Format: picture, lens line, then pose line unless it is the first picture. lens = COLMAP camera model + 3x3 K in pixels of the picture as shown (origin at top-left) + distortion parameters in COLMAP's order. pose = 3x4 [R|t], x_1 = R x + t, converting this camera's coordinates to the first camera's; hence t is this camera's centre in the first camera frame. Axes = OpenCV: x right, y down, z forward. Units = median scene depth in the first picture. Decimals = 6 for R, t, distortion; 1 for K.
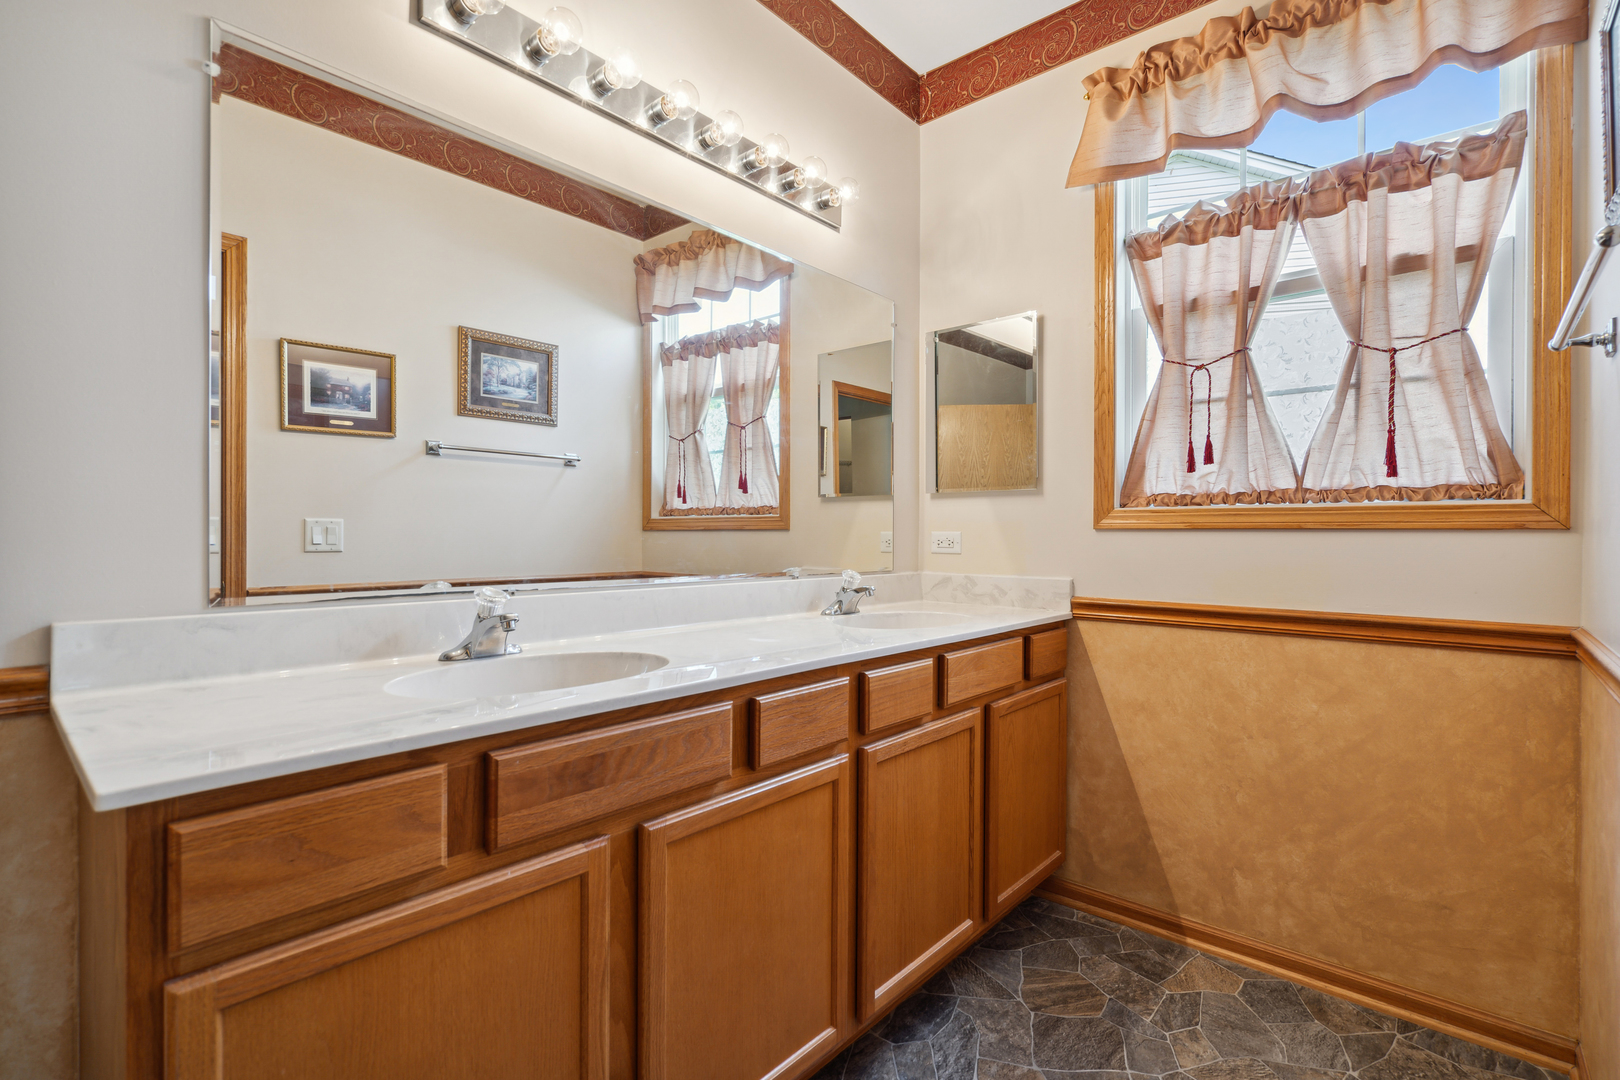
lens RADIAL K [[757.0, 0, 808.6], [0, 757.0, 536.2], [0, 0, 1]] dist [0.004926, 0.001511]
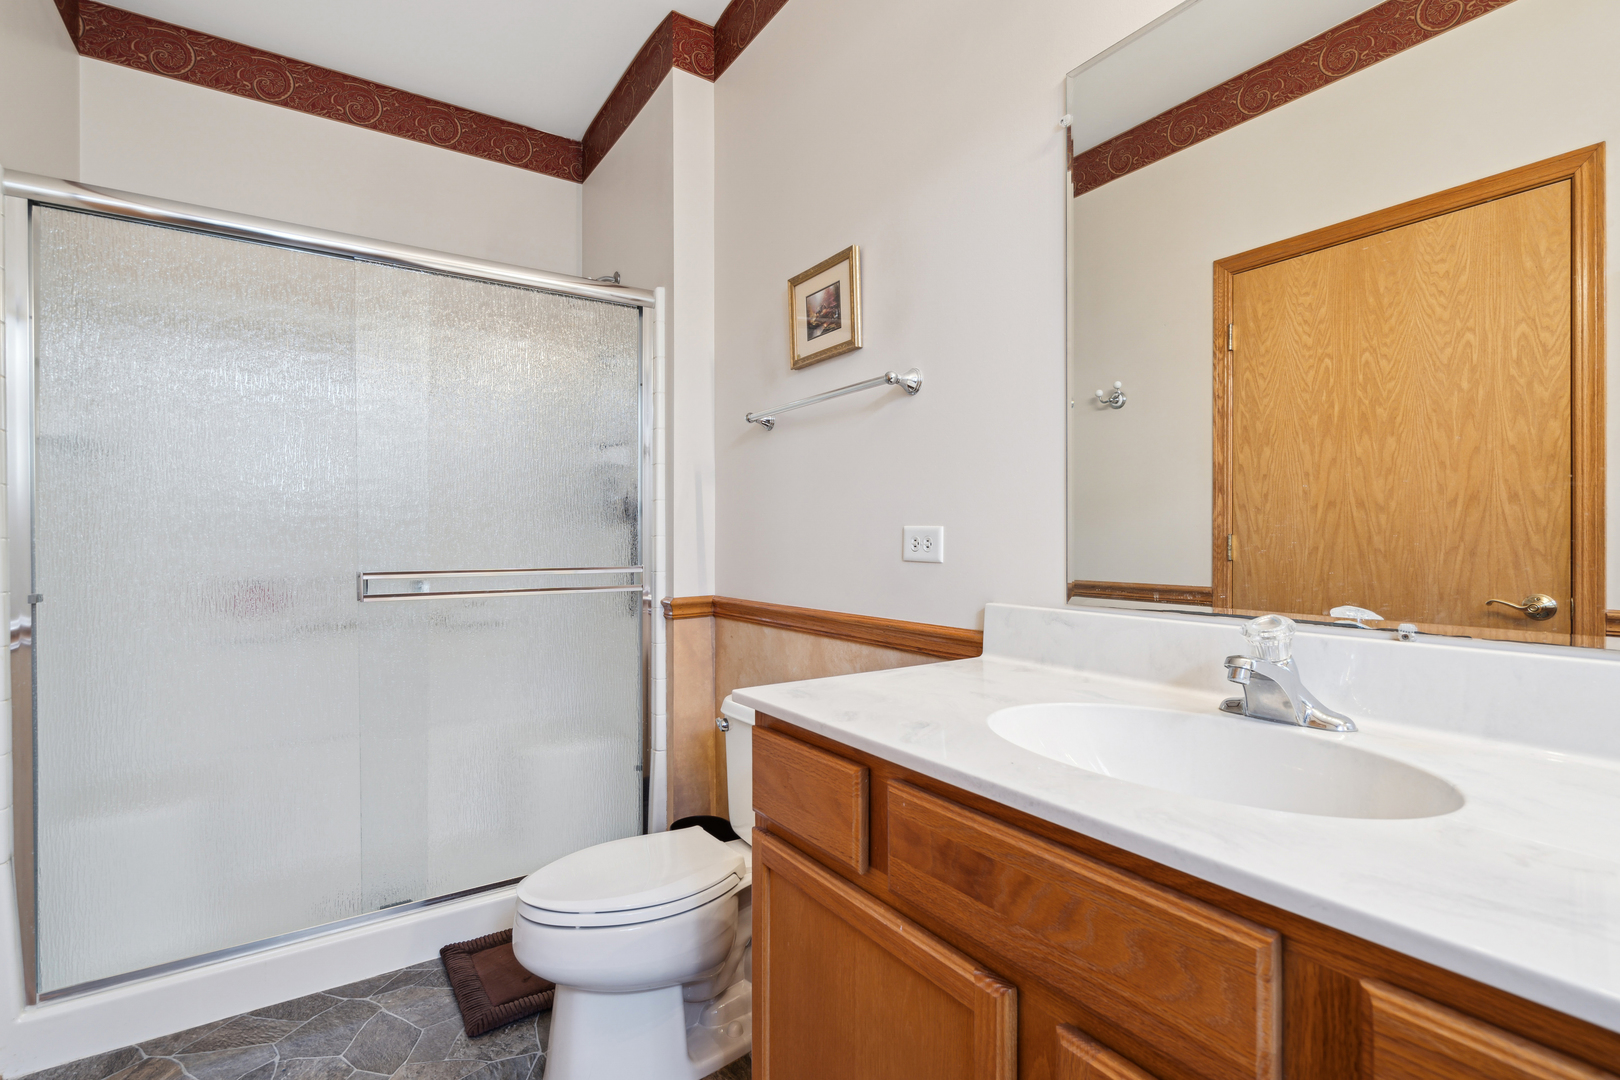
lens RADIAL K [[757.0, 0, 810.7], [0, 757.0, 539.5], [0, 0, 1]] dist [0.004926, 0.001511]
pose [[-0.251494, -0.000532, -0.967859, 0.438788], [-0.000887, 1.000000, -0.000319, -0.001379], [0.967859, 0.000778, -0.251494, 1.032827]]
